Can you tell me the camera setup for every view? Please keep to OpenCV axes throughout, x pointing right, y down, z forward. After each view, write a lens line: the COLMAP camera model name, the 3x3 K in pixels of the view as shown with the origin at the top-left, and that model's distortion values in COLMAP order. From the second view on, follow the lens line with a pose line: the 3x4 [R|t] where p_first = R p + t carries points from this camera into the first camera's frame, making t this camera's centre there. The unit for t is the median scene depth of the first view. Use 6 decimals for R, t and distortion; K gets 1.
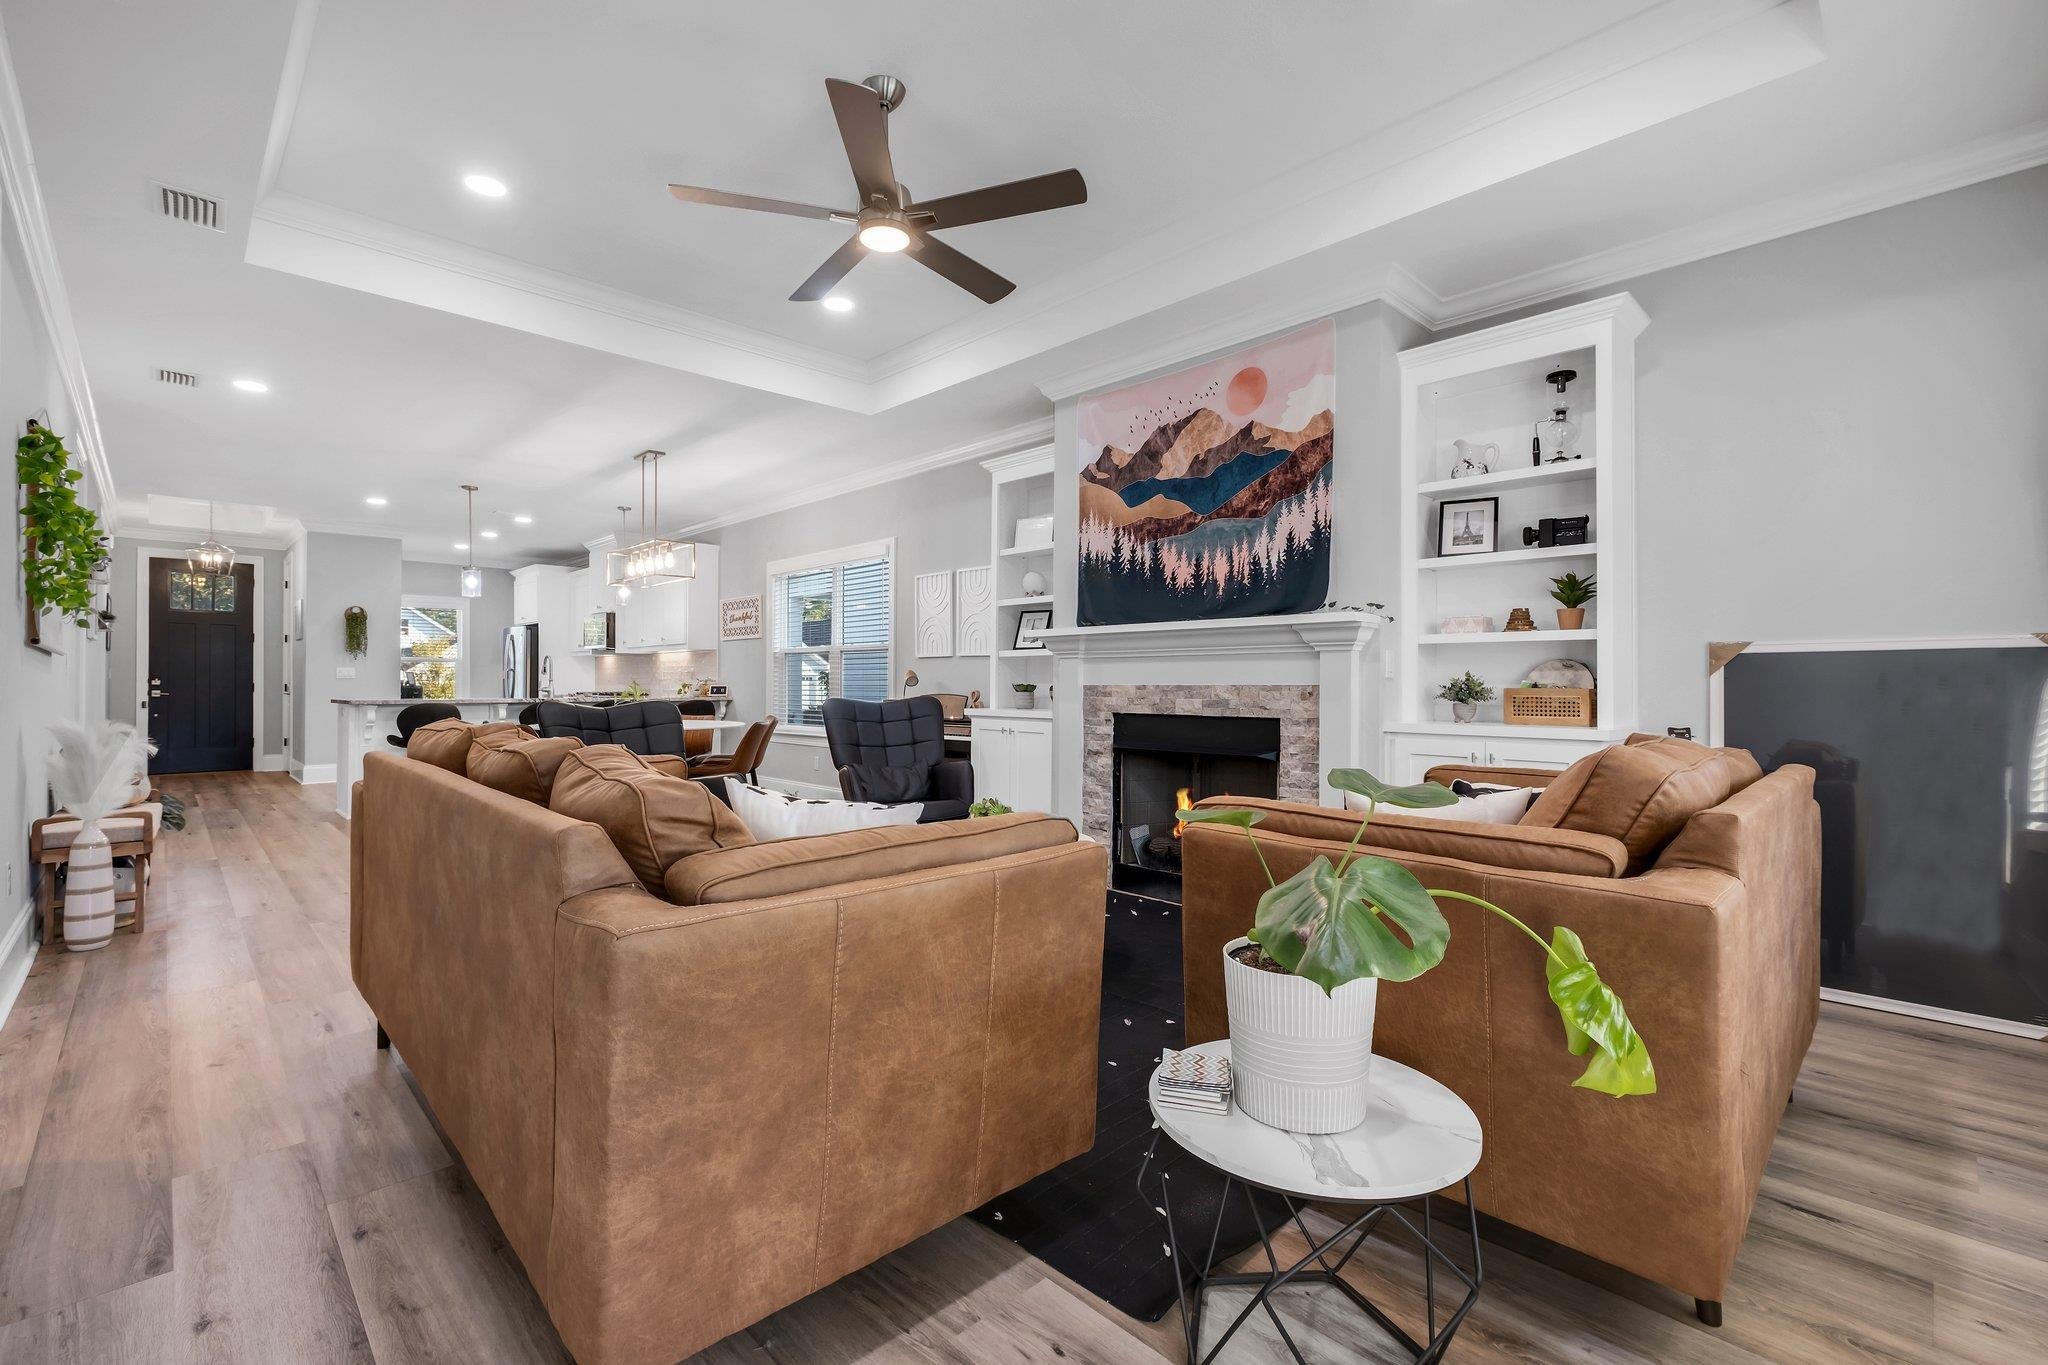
lens RADIAL K [[898.4, 0, 968.9], [0, 898.4, 670.0], [0, 0, 1]] dist [-0.005683, 0.004480]
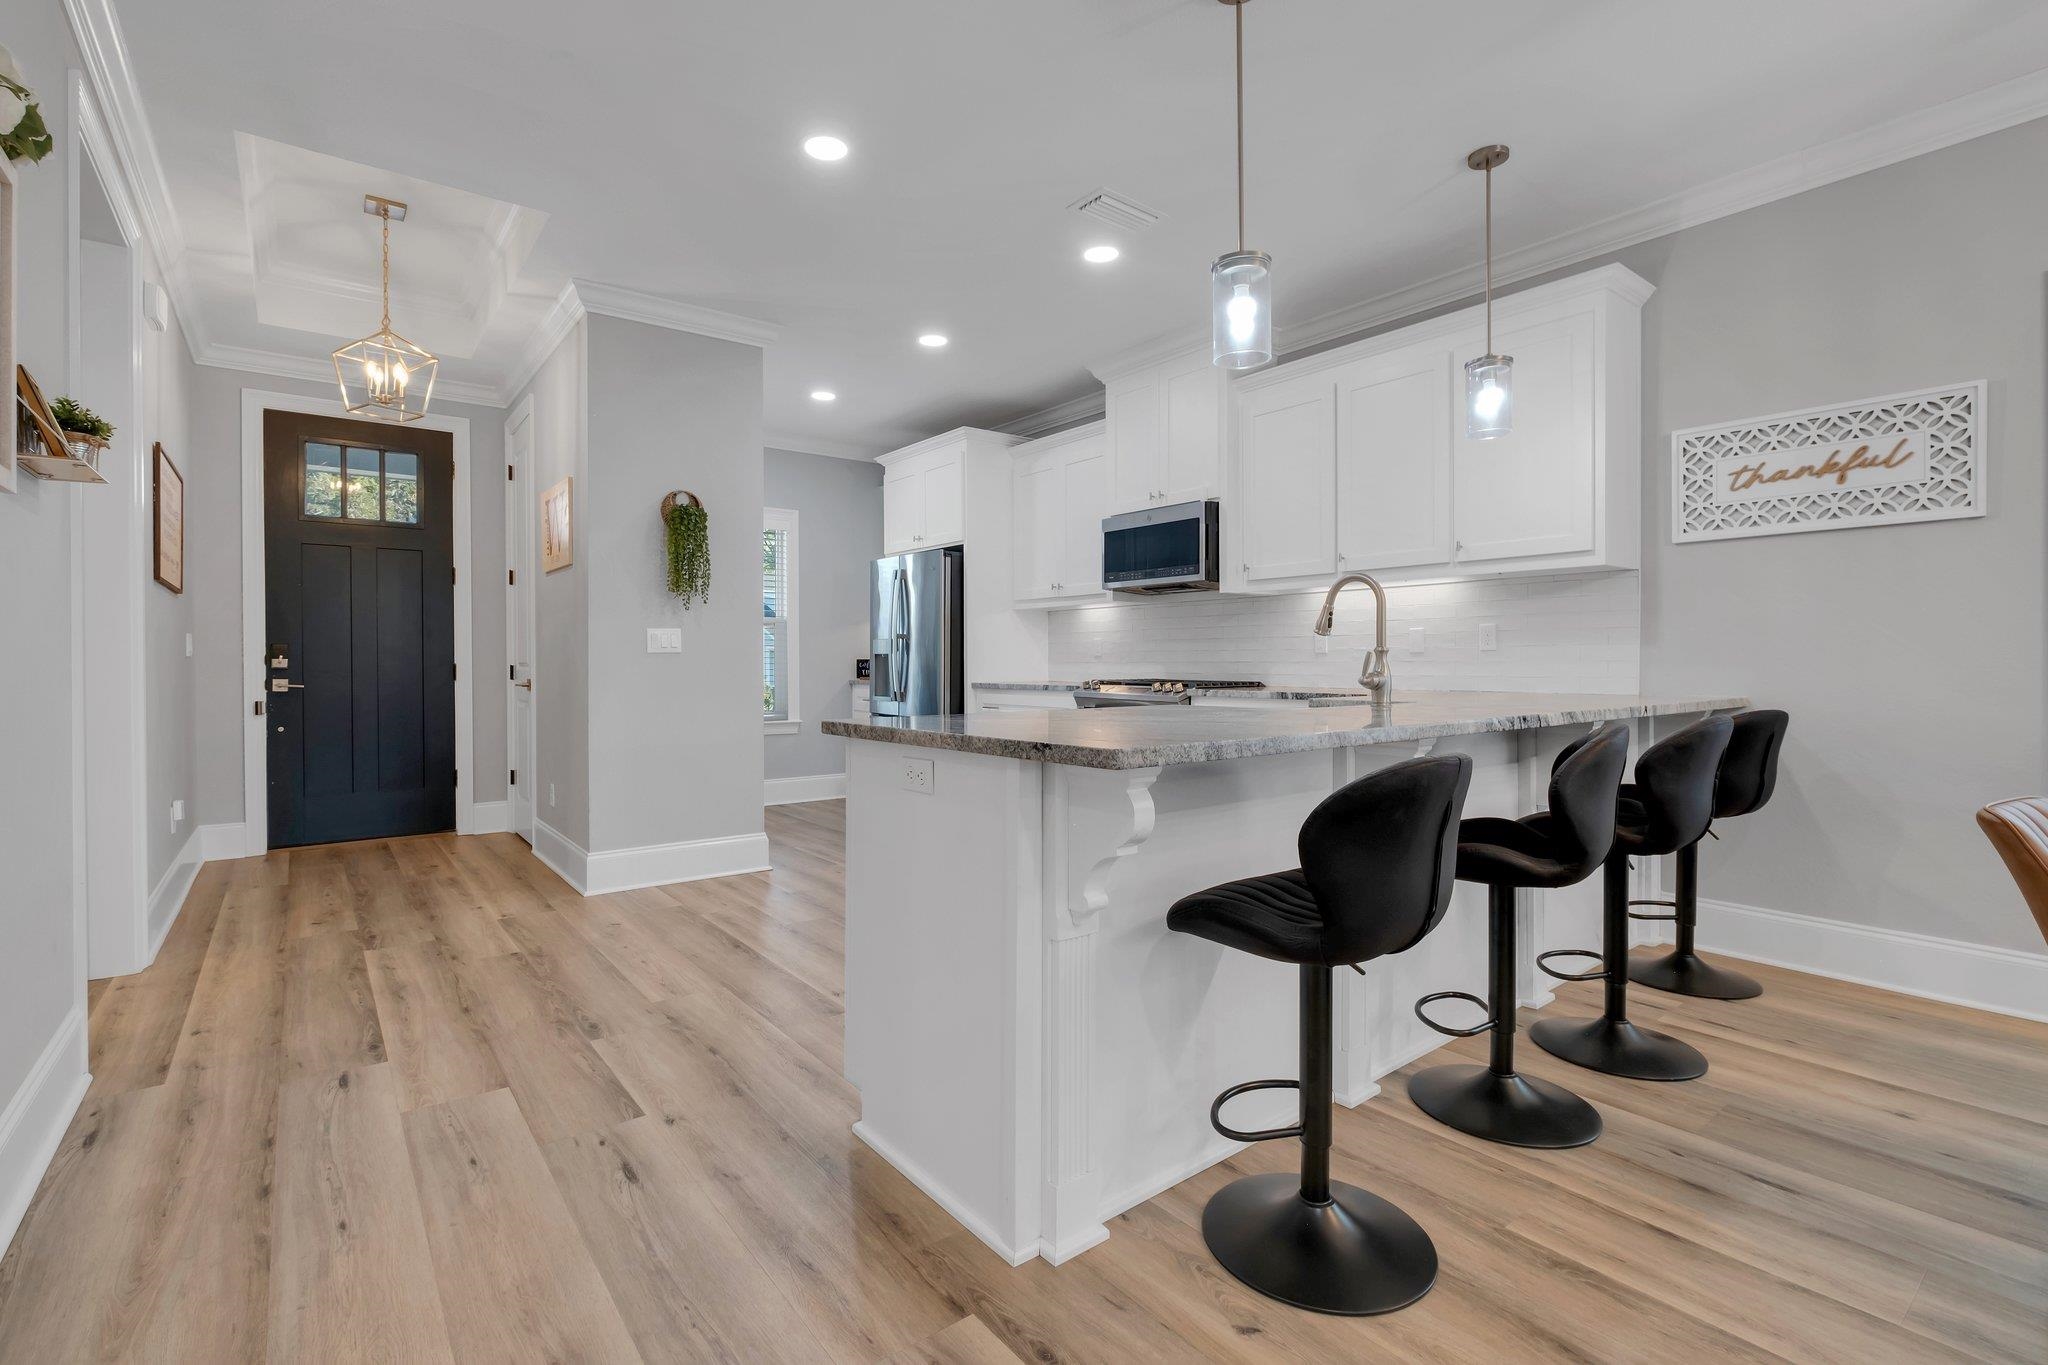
lens RADIAL K [[898.4, 0, 950.5], [0, 898.4, 664.4], [0, 0, 1]] dist [-0.005683, 0.004480]
pose [[0.993555, -0.003593, -0.113294, -0.482260], [0.005150, 0.999896, 0.013448, 0.009841], [0.113234, -0.013944, 0.993470, 0.549662]]
